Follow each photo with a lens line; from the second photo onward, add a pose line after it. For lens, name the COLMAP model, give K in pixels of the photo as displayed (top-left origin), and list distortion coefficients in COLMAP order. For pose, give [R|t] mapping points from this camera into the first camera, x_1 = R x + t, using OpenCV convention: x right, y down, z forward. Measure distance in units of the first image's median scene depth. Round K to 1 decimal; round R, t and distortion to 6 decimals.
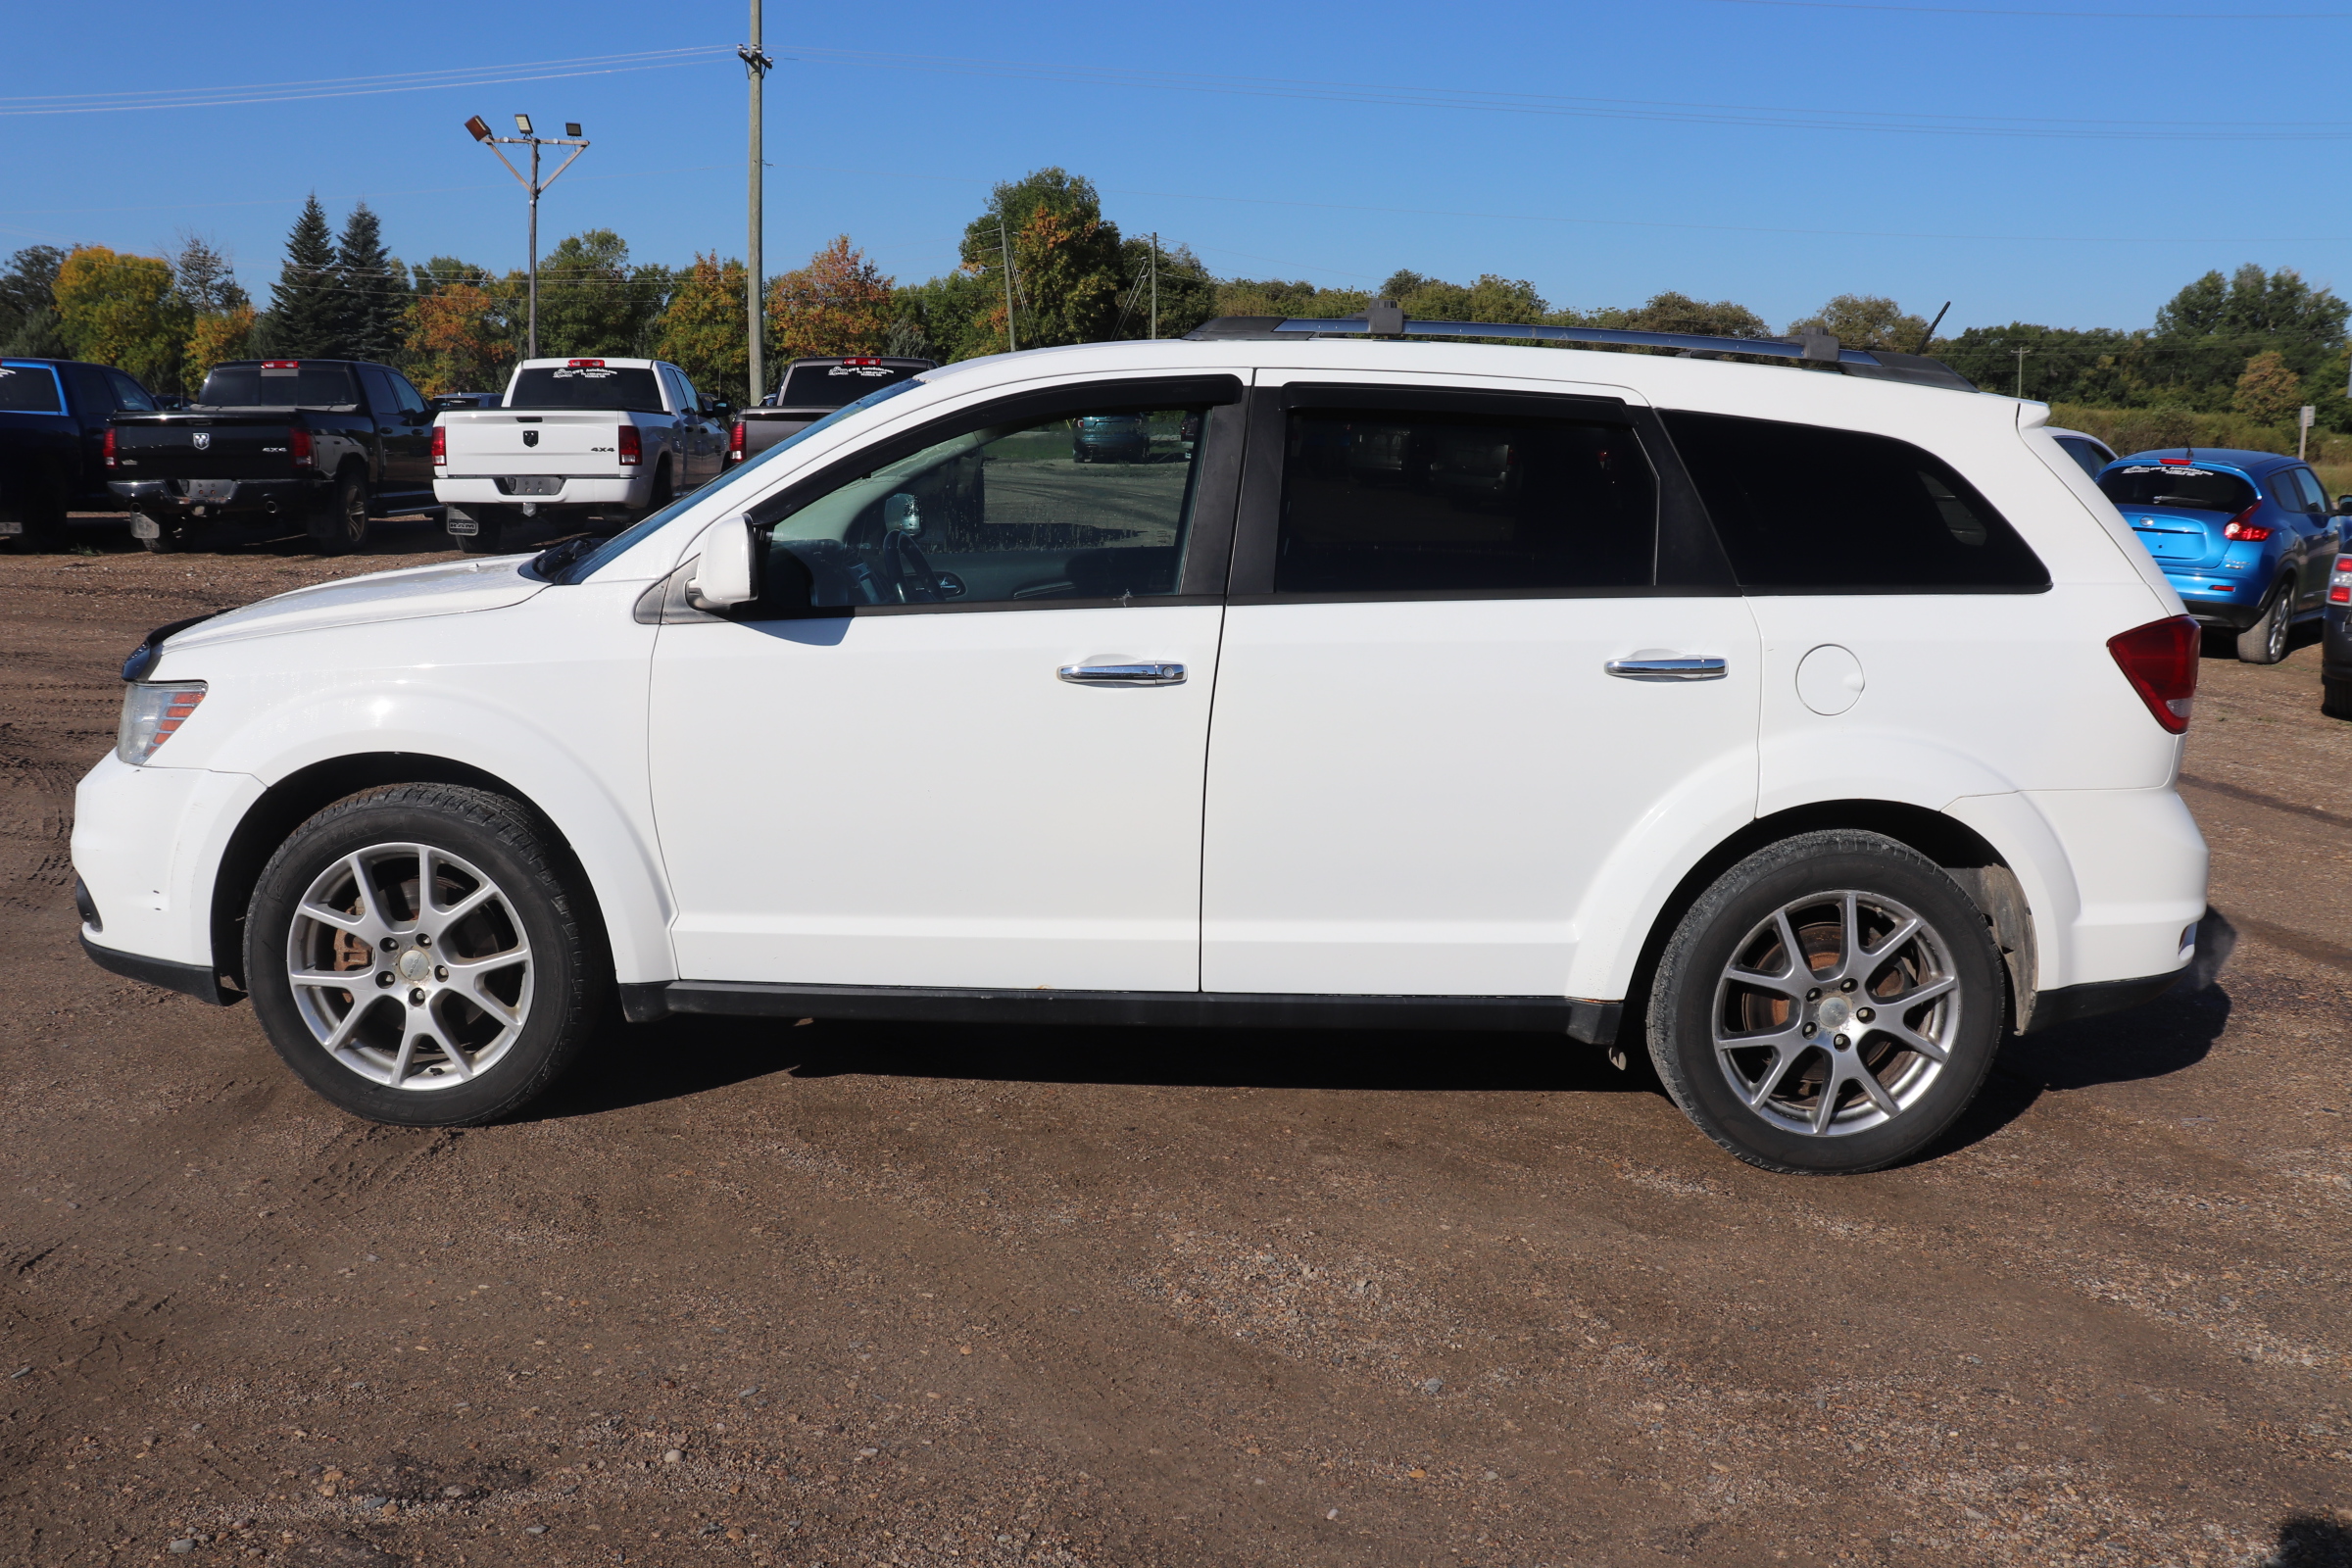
lens RADIAL K [[1953.5, 0, 1188.5], [0, 1953.5, 793.6], [0, 0, 1]] dist [-0.144929, 0.112394]
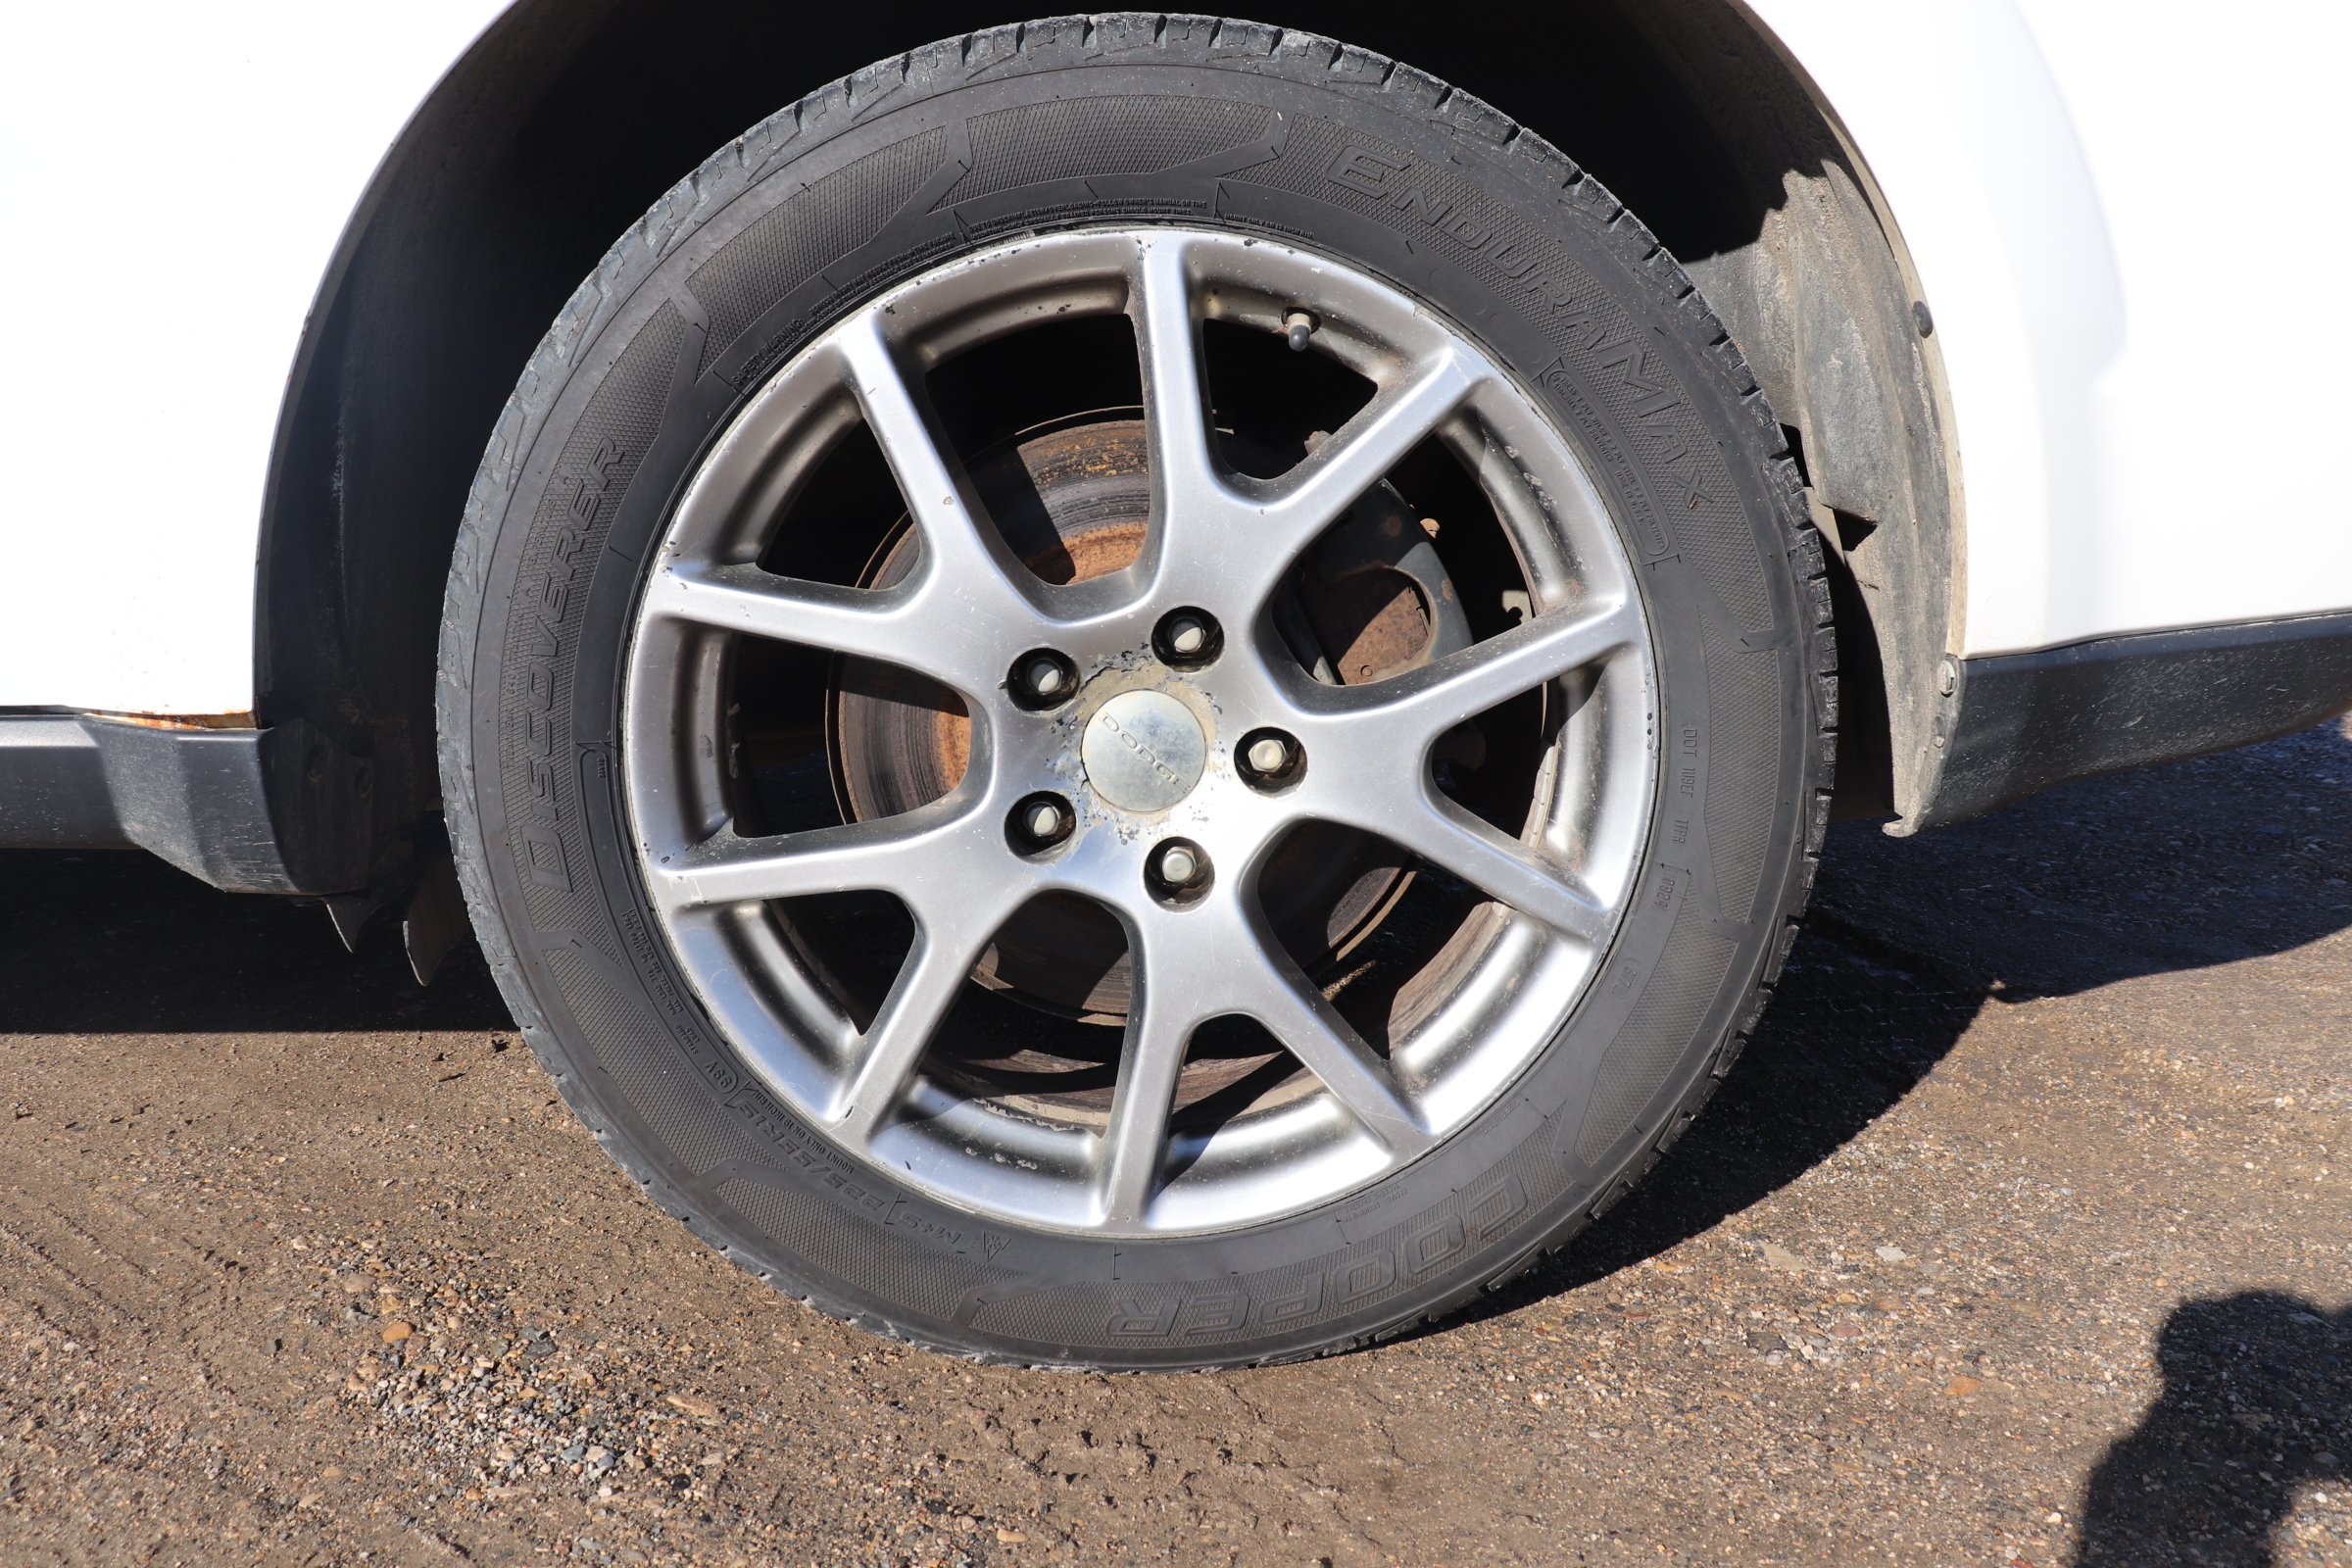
lens RADIAL K [[1953.5, 0, 1174.6], [0, 1953.5, 783.1], [0, 0, 1]] dist [-0.144929, 0.112394]
pose [[0.999409, -0.025561, 0.023003, 0.332610], [0.024011, 0.997577, 0.065297, 0.100910], [-0.024616, -0.064706, 0.997601, 0.743835]]
